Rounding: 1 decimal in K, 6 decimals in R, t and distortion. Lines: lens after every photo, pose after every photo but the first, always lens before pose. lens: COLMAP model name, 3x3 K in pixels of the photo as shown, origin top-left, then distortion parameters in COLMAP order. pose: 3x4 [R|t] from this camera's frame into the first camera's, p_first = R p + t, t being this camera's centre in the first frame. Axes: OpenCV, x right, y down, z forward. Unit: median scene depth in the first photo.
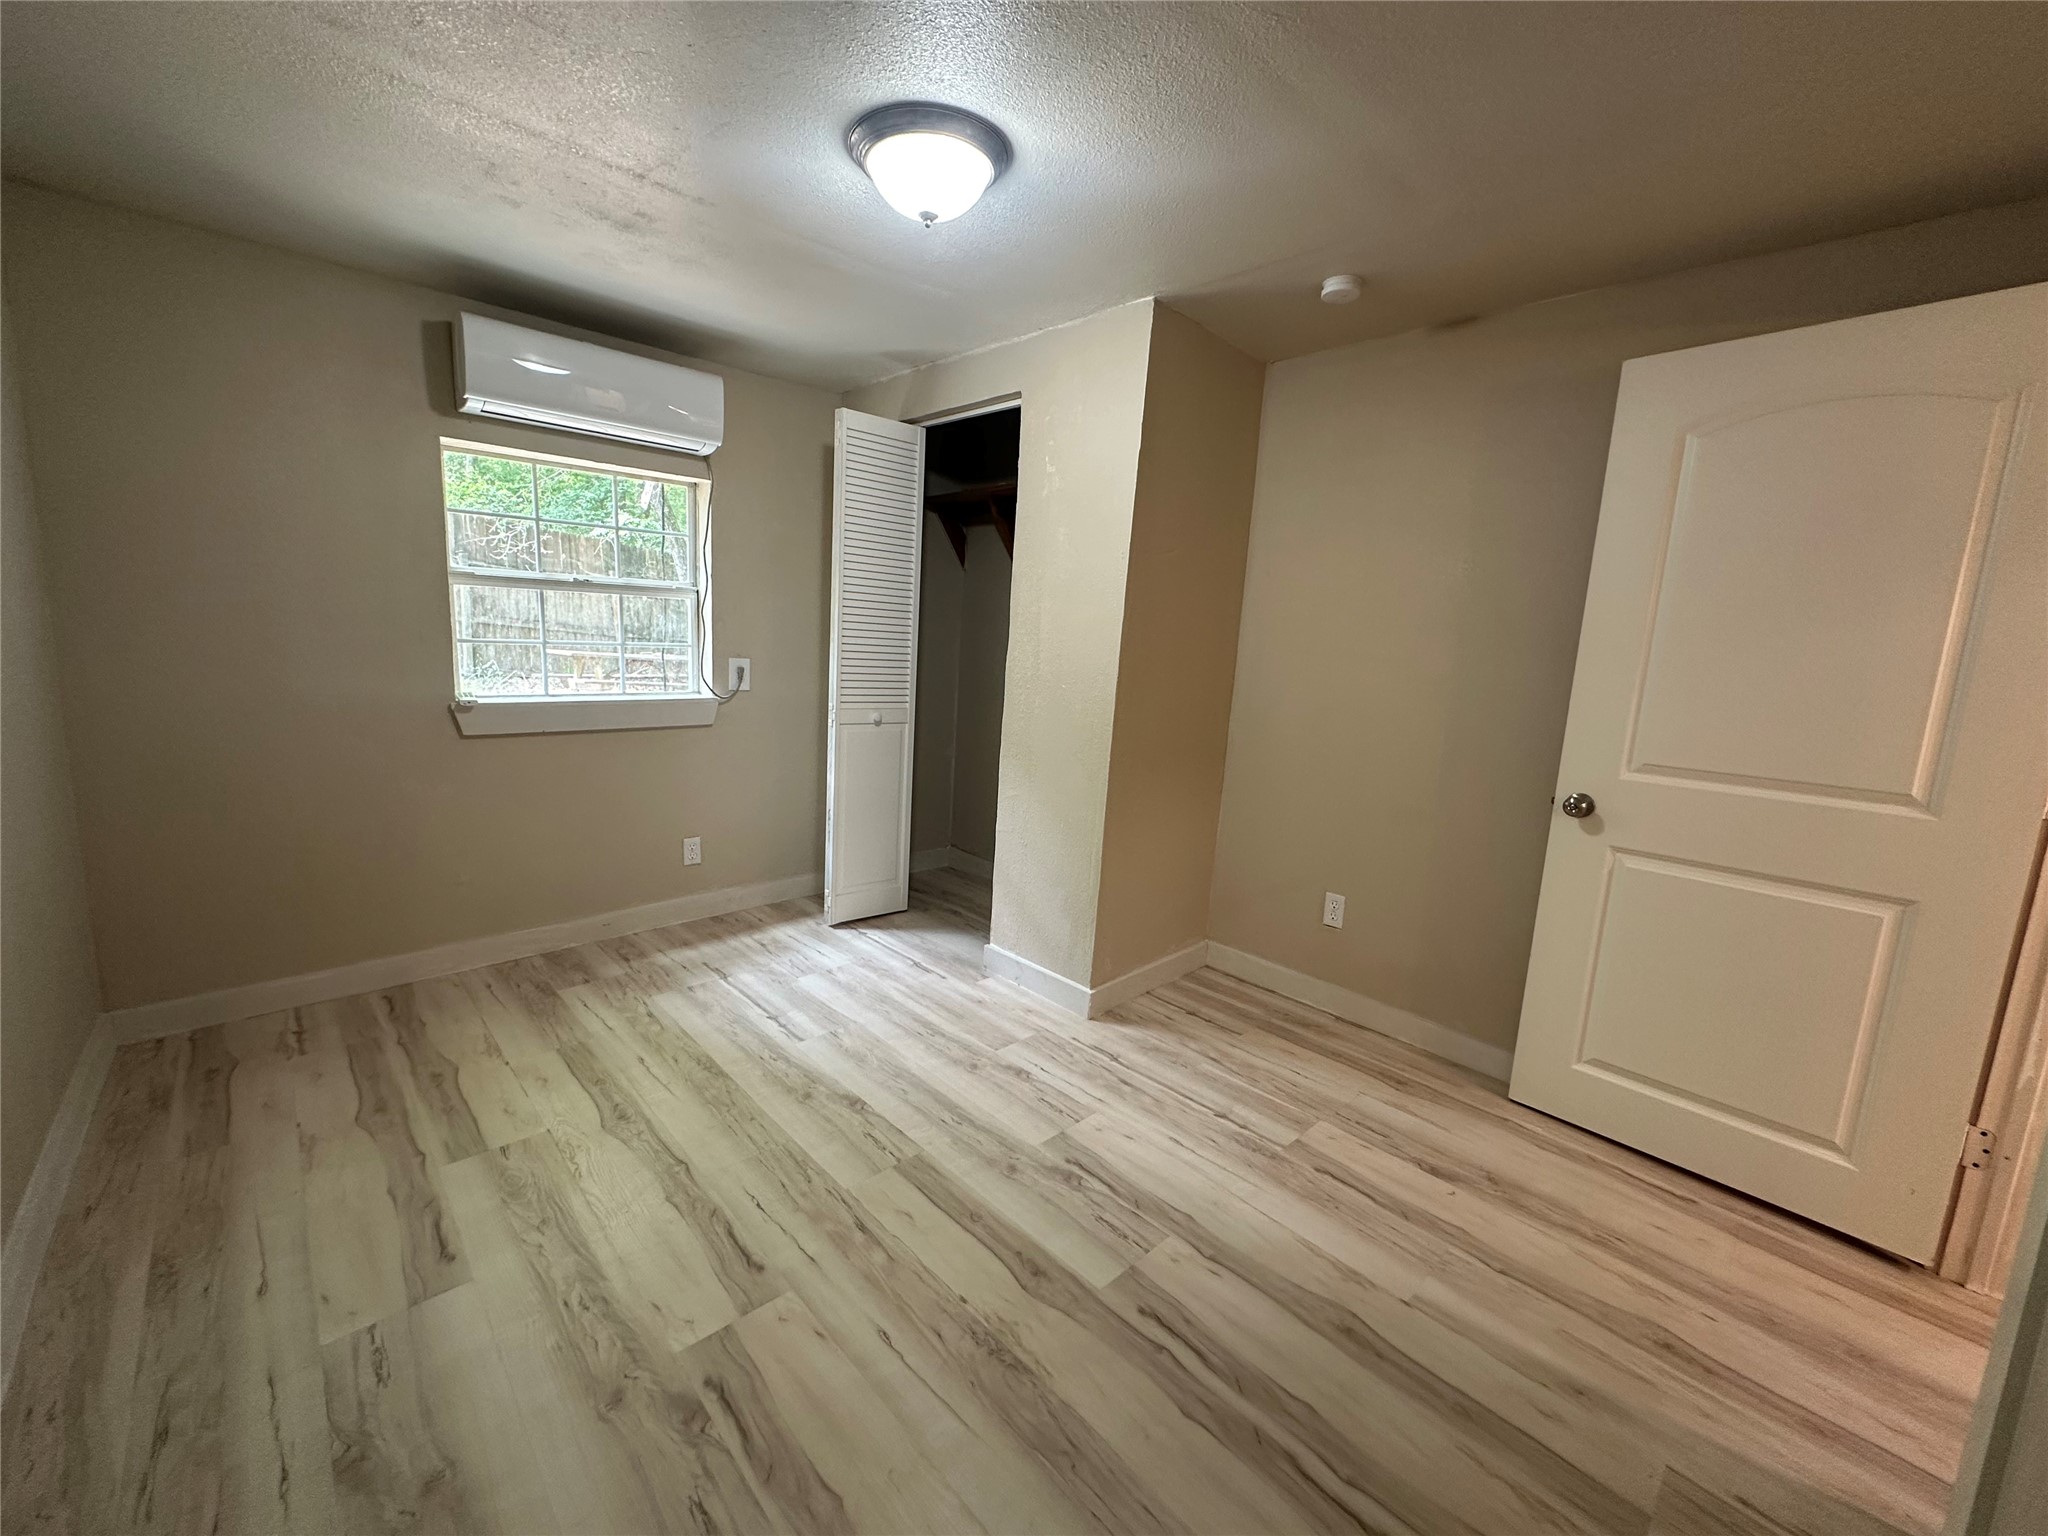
lens RADIAL K [[821.0, 0, 1023.9], [0, 821.0, 770.7], [0, 0, 1]] dist [-0.003063, 0.000052]
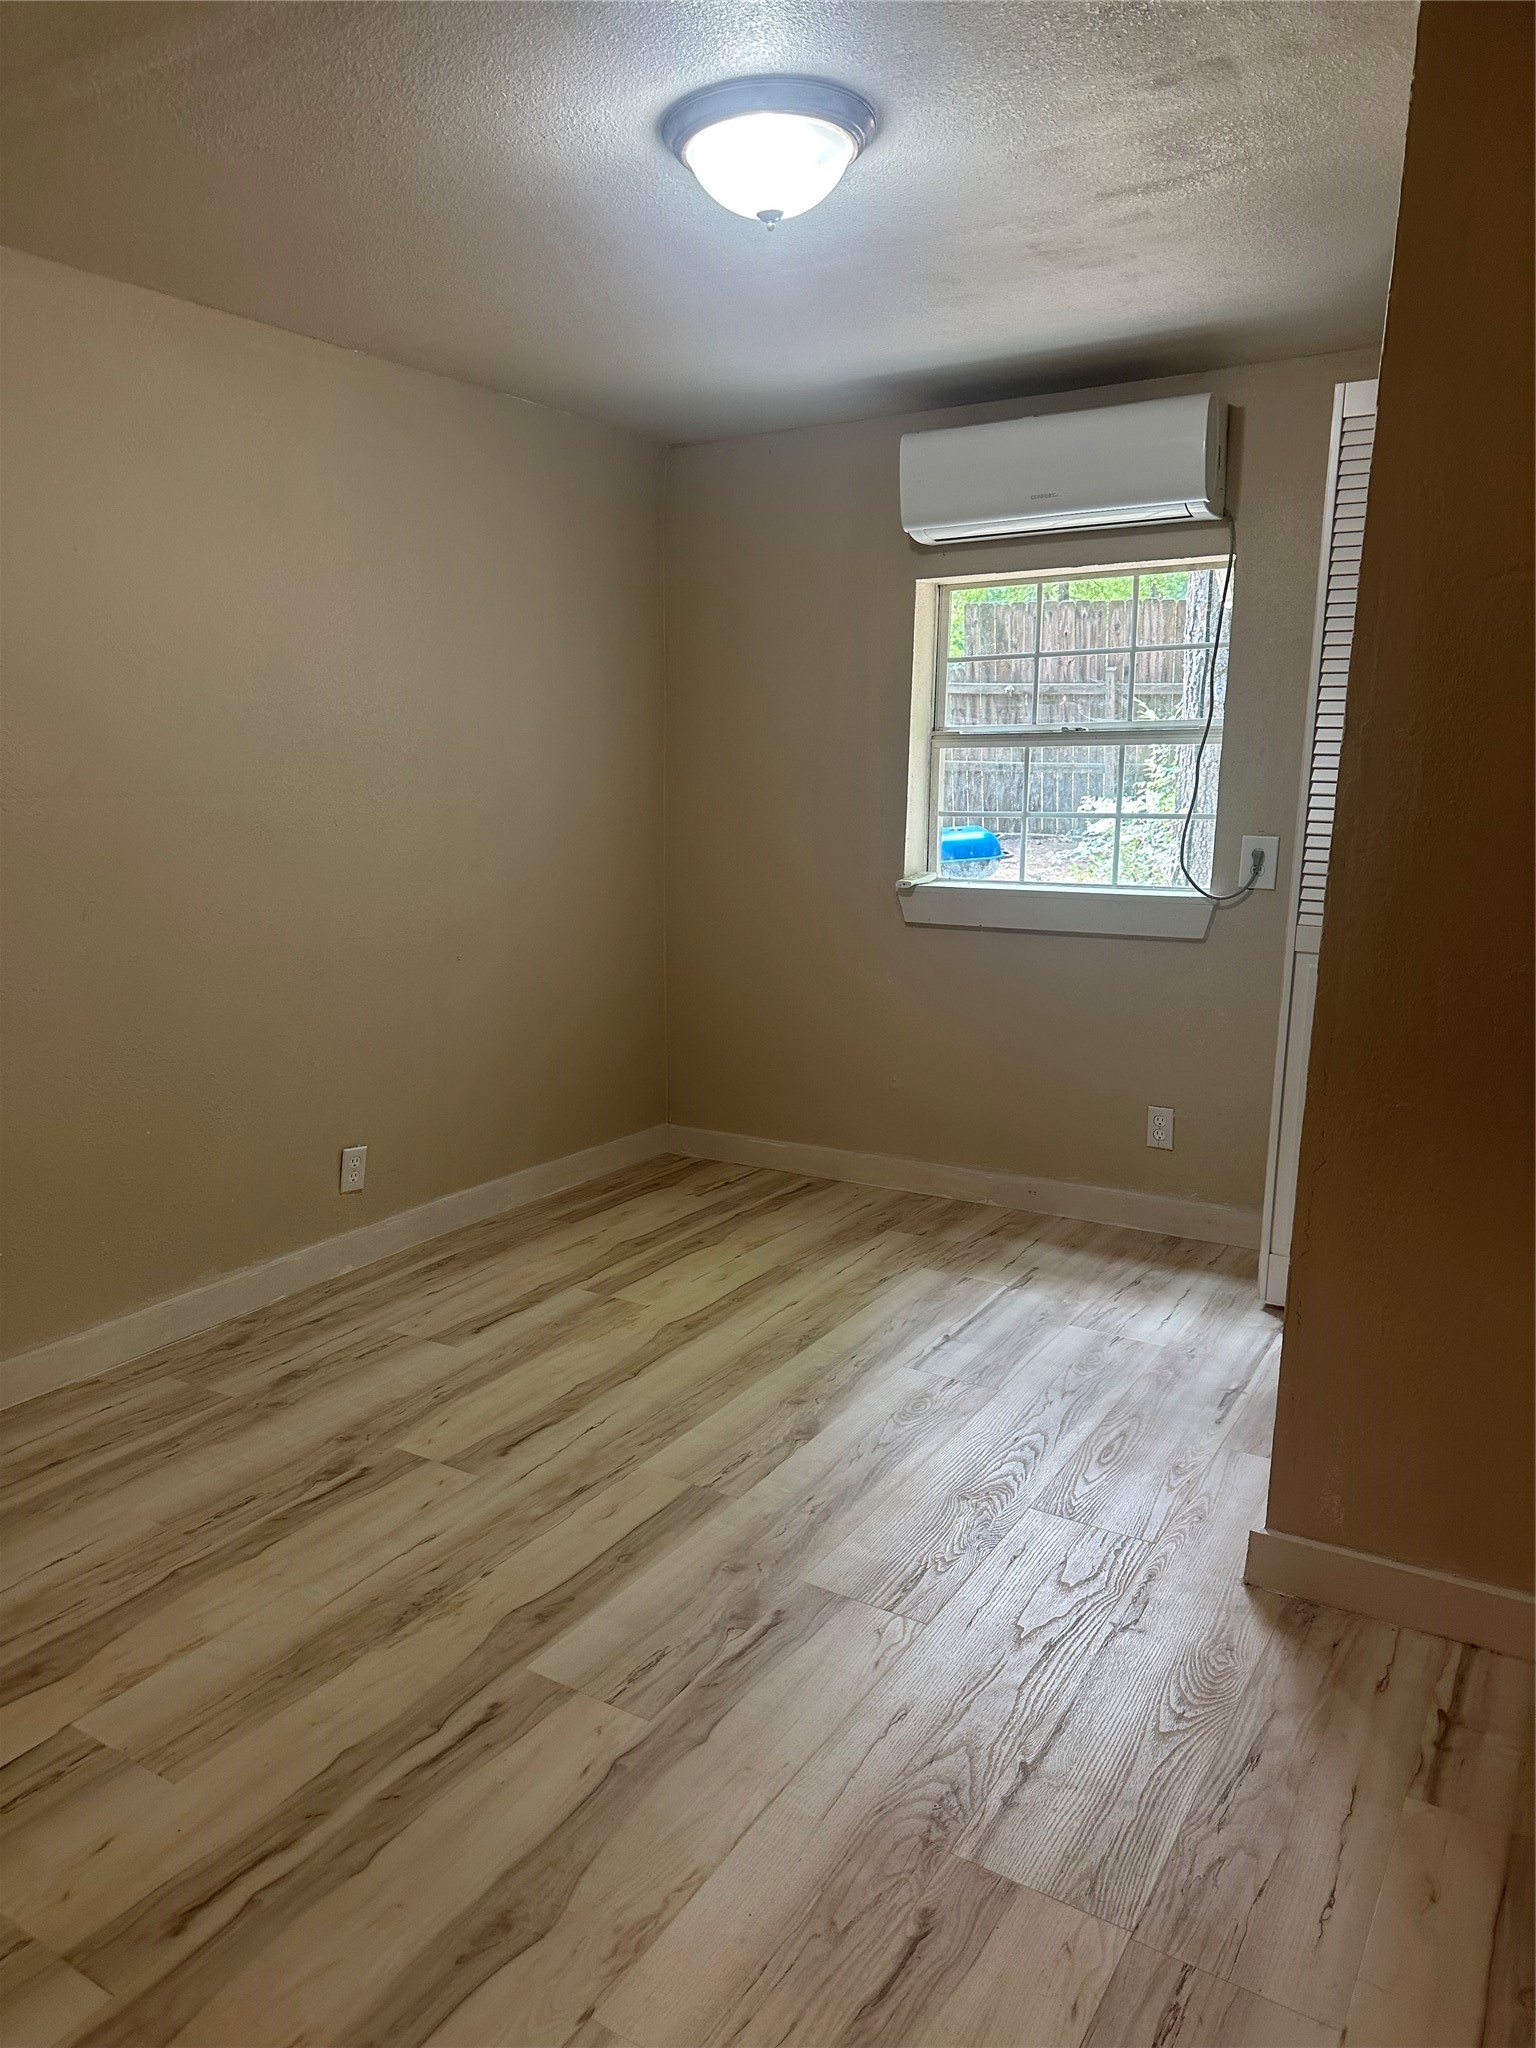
lens RADIAL K [[1448.3, 0, 757.4], [0, 1448.3, 1031.5], [0, 0, 1]] dist [0.209210, -0.397824]
pose [[0.236437, 0.129478, -0.962981, 1.037423], [-0.150954, 0.983943, 0.095233, -0.067036], [0.959849, 0.122849, 0.252186, 0.610010]]
